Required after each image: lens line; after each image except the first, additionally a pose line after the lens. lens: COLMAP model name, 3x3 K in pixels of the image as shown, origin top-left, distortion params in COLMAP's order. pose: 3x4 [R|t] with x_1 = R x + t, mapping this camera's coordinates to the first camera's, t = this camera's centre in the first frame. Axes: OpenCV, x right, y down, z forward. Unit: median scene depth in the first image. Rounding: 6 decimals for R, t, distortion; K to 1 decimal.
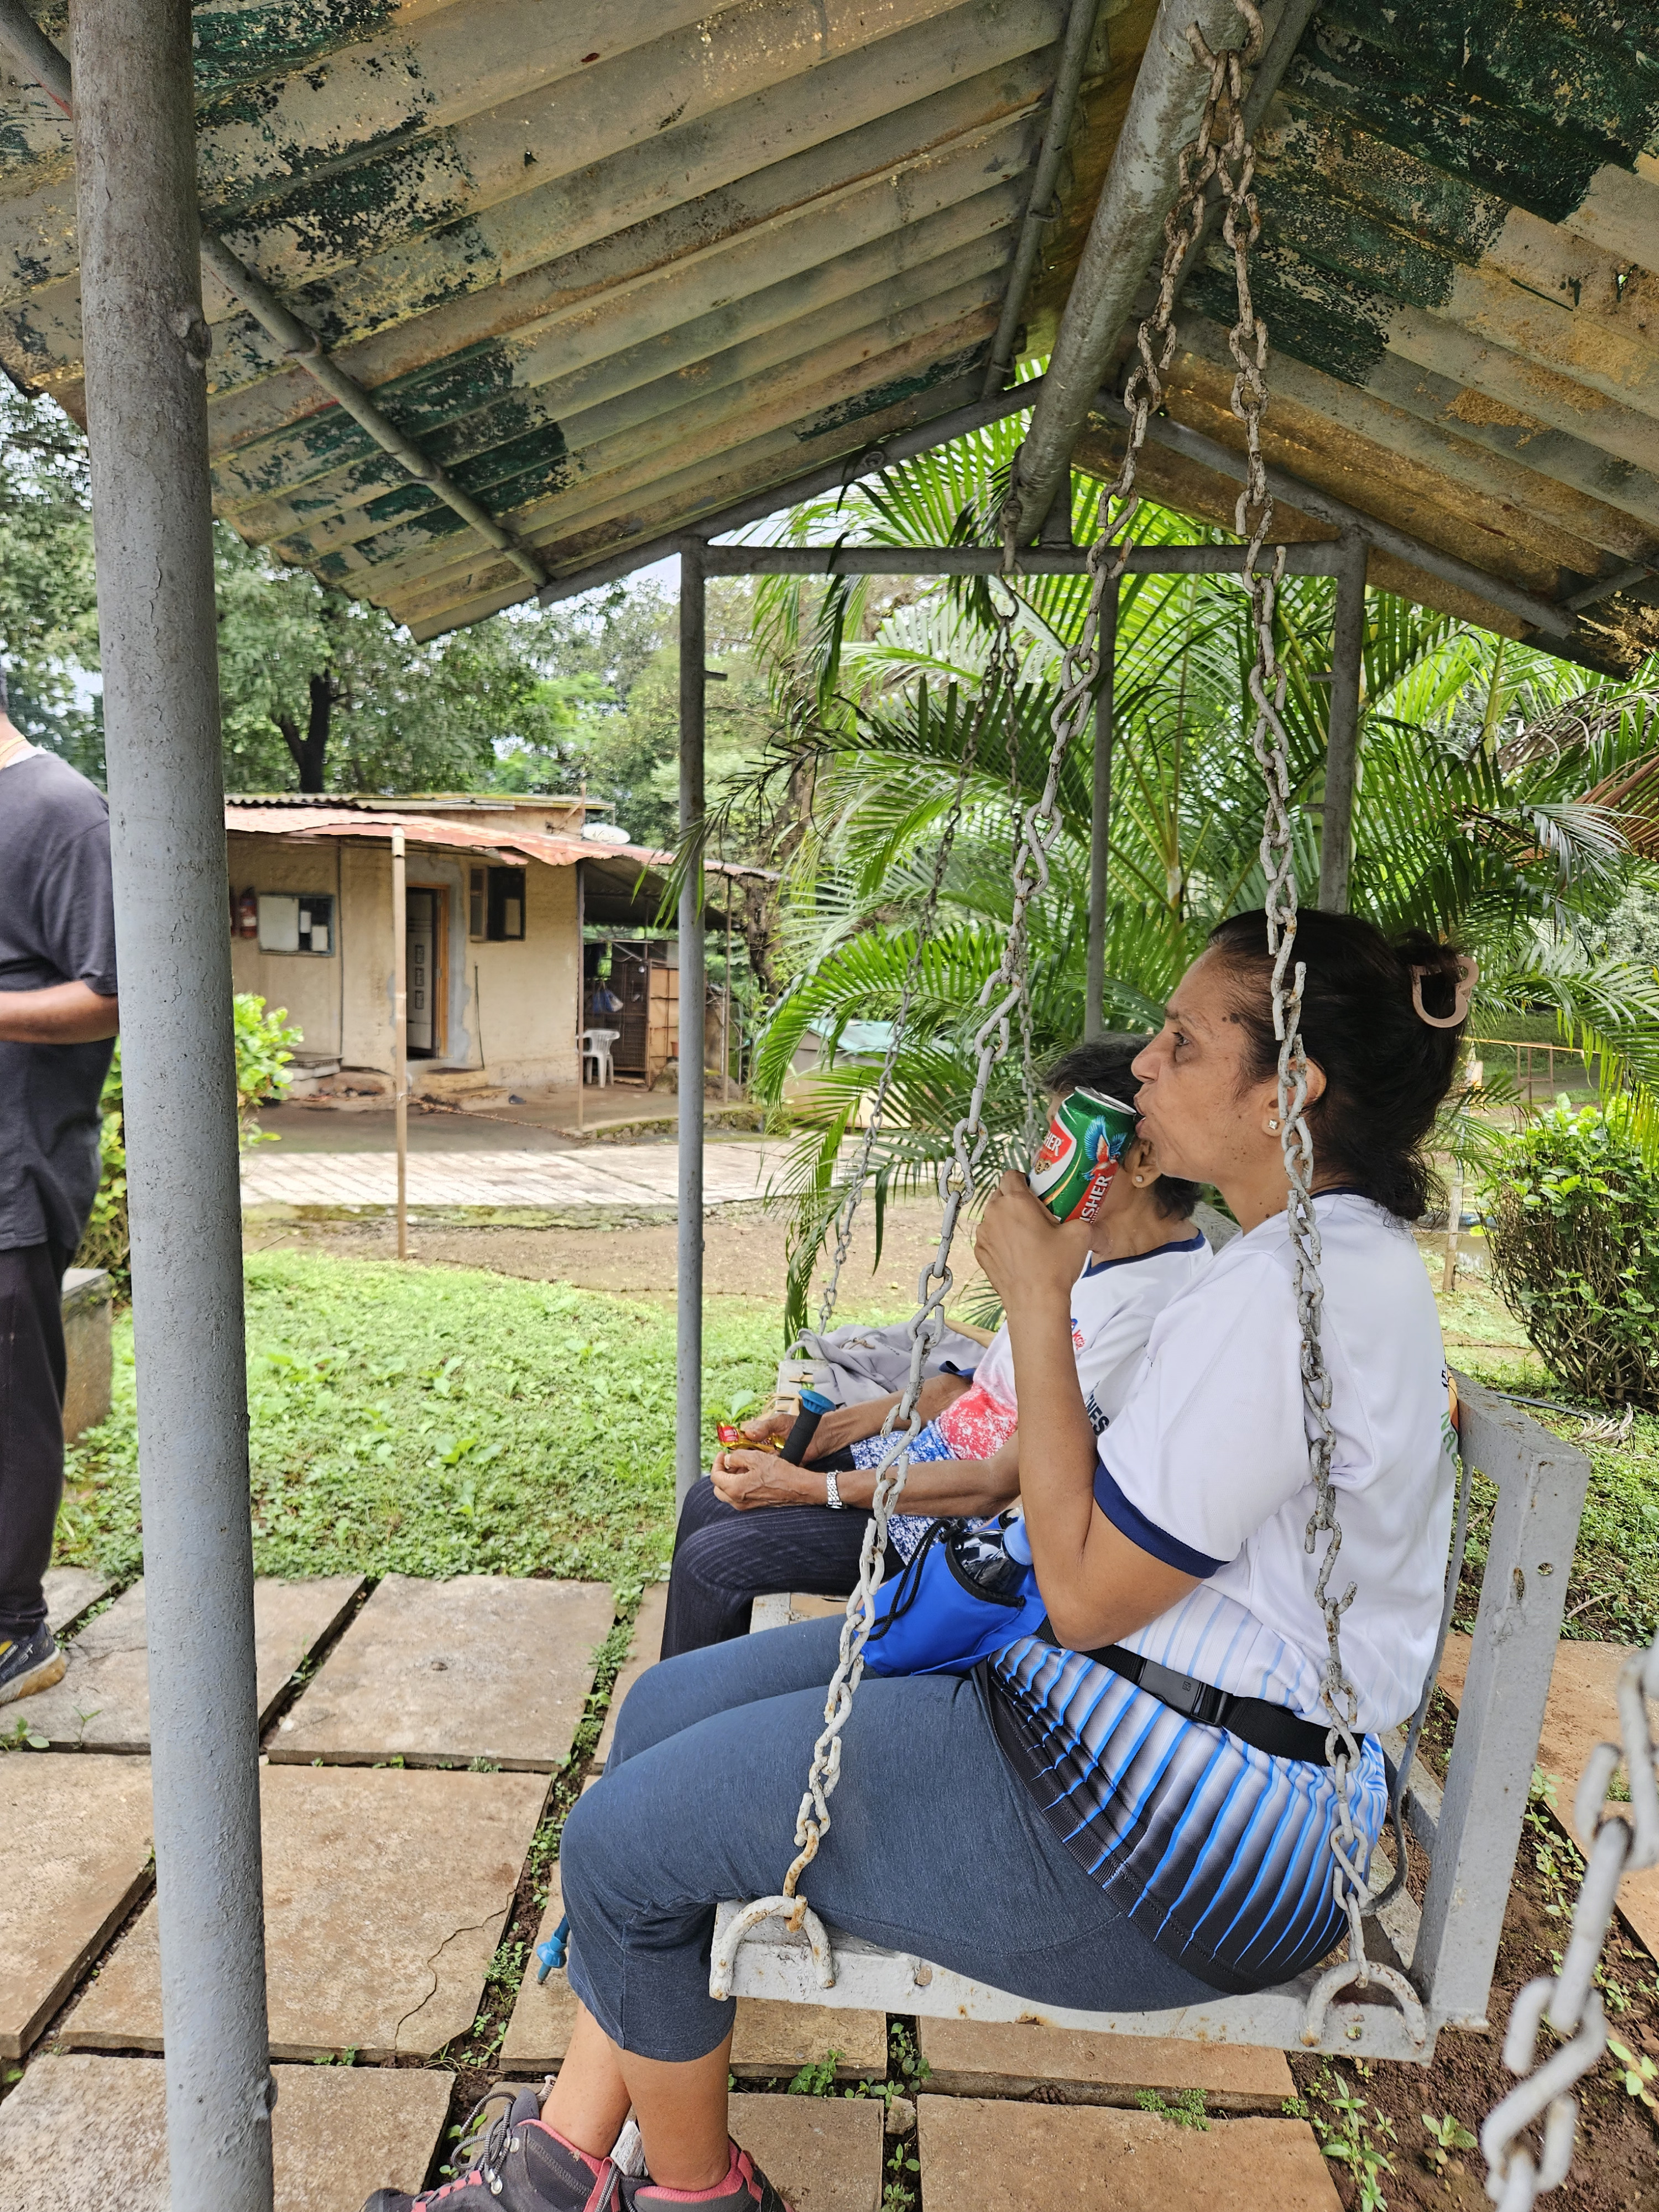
lens RADIAL K [[1472.9, 0, 825.0], [0, 1472.9, 1084.6], [0, 0, 1]] dist [0.074342, -0.055559]
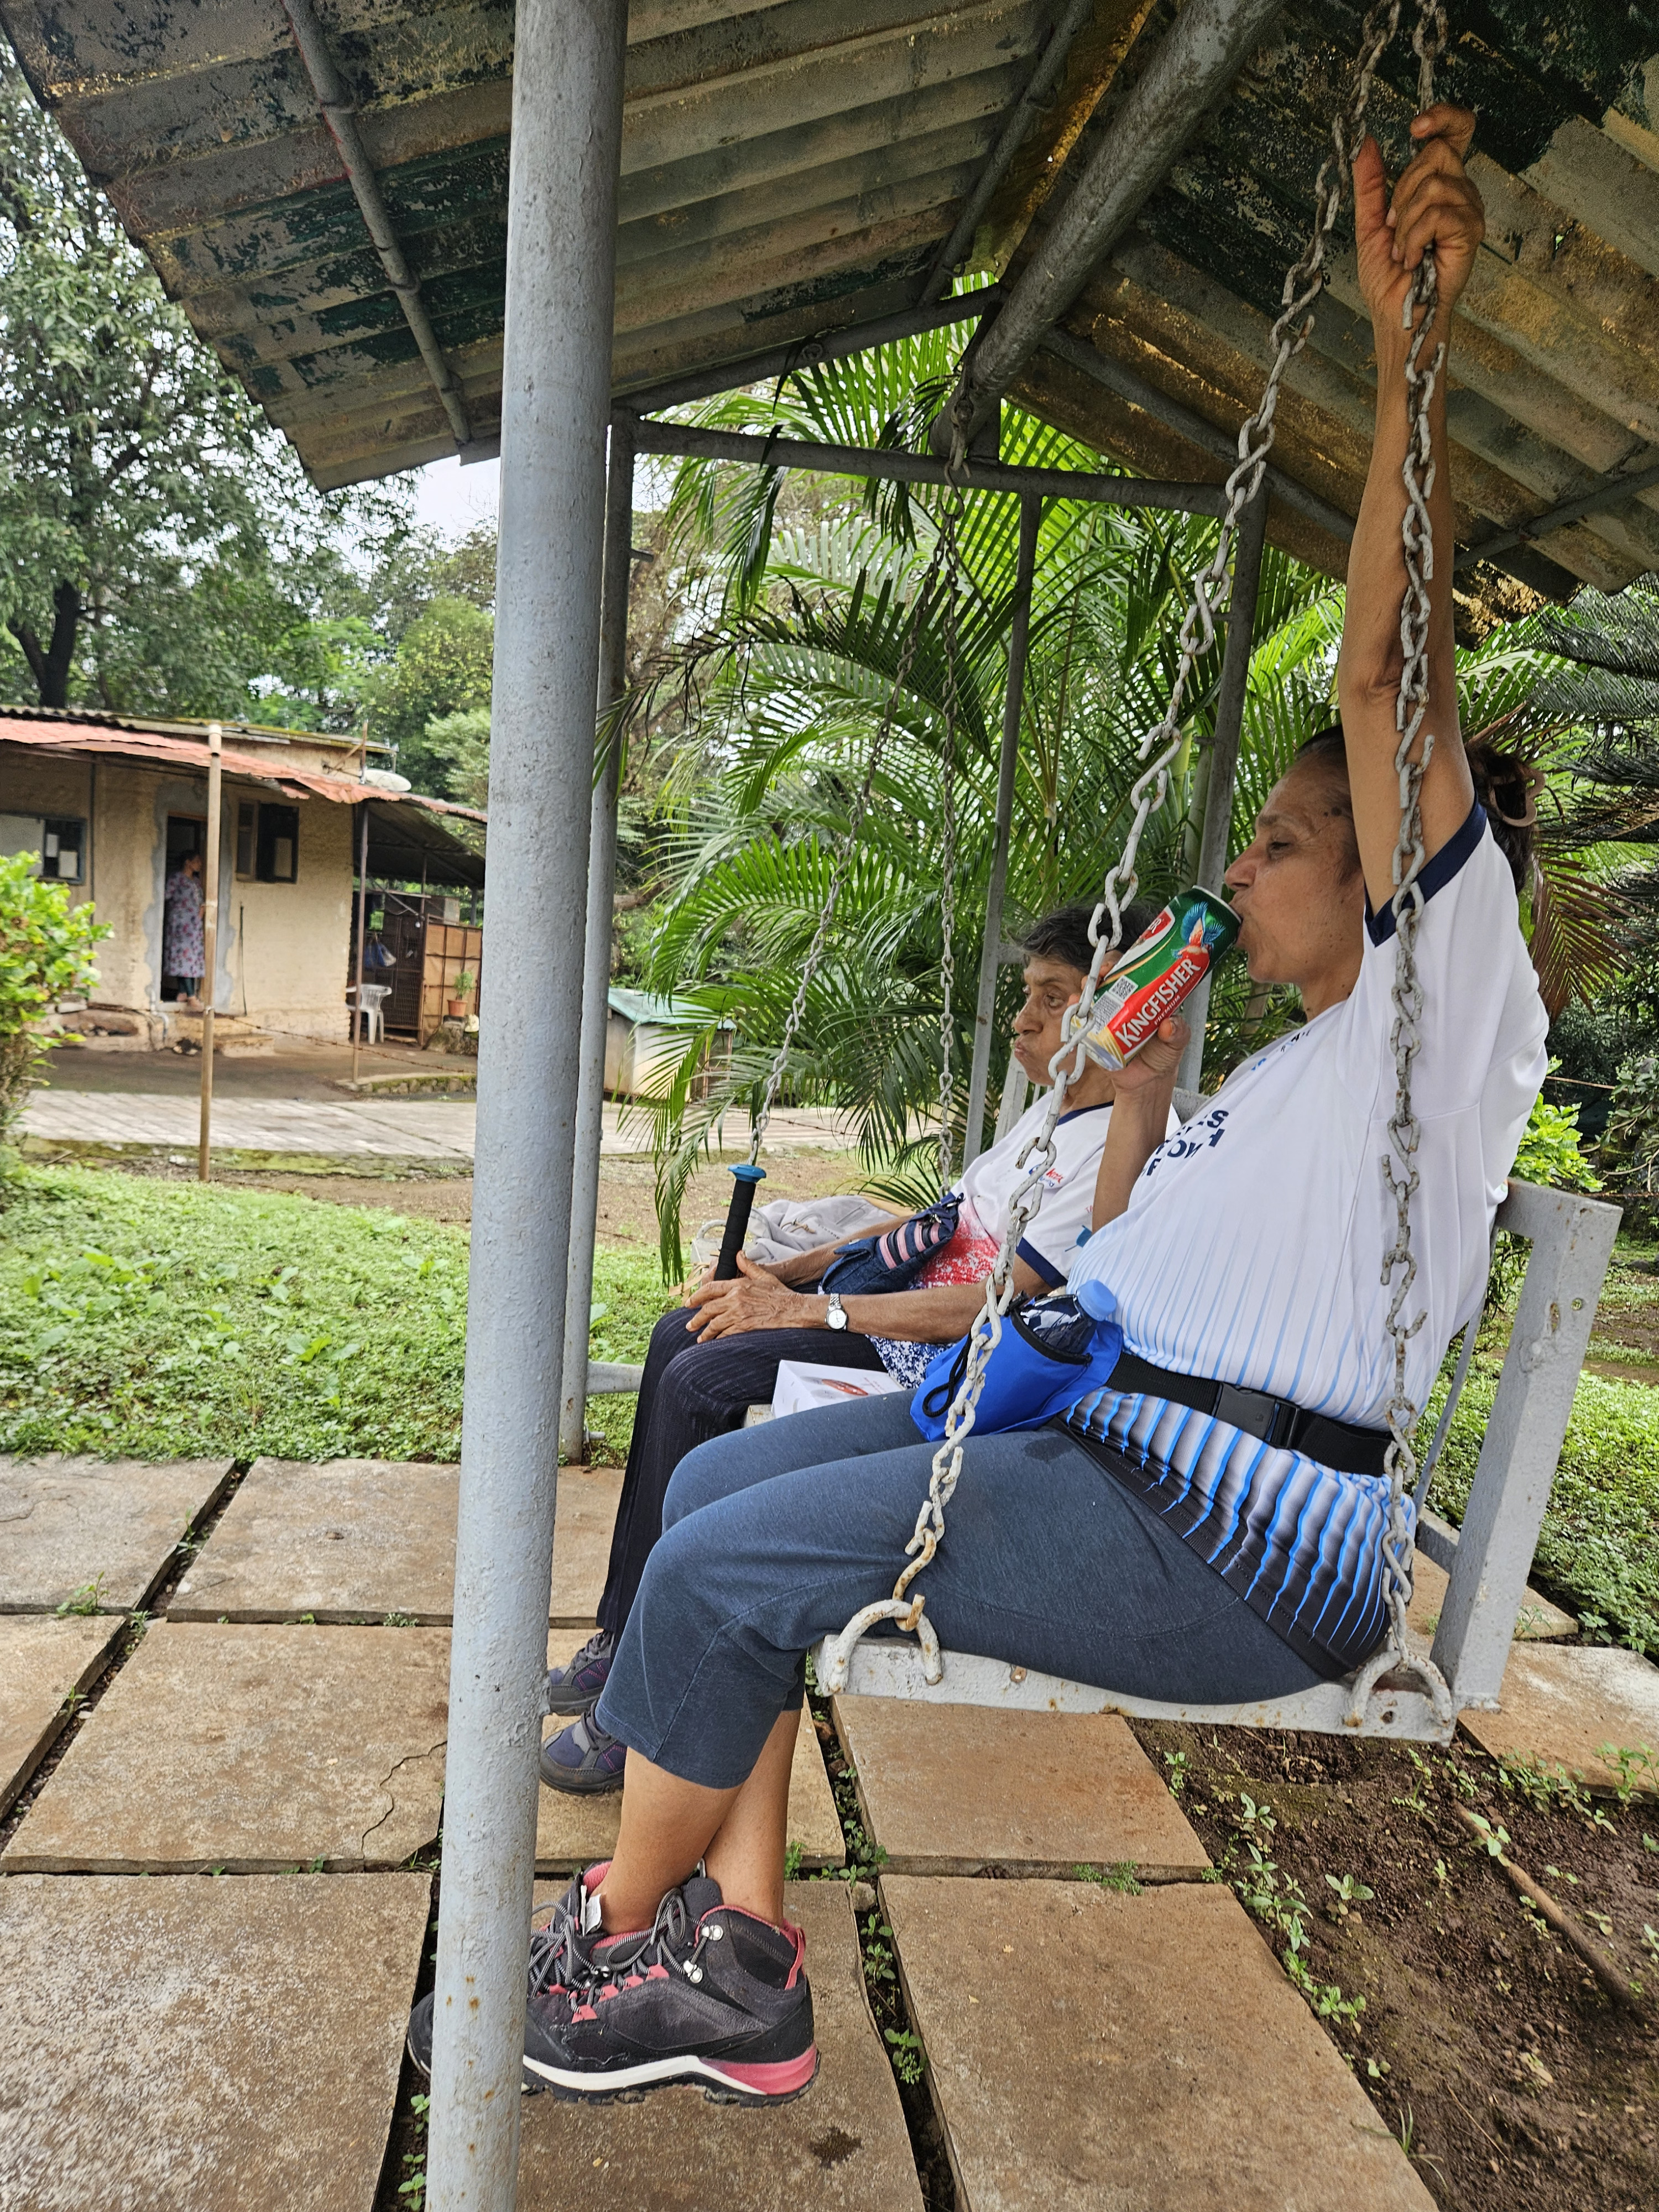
lens RADIAL K [[1472.9, 0, 803.3], [0, 1472.9, 1124.2], [0, 0, 1]] dist [0.074342, -0.055559]
pose [[0.985898, 0.041500, 0.162122, -0.148845], [-0.045857, 0.998678, 0.023224, 0.098201], [-0.160944, -0.030331, 0.986497, -0.009922]]
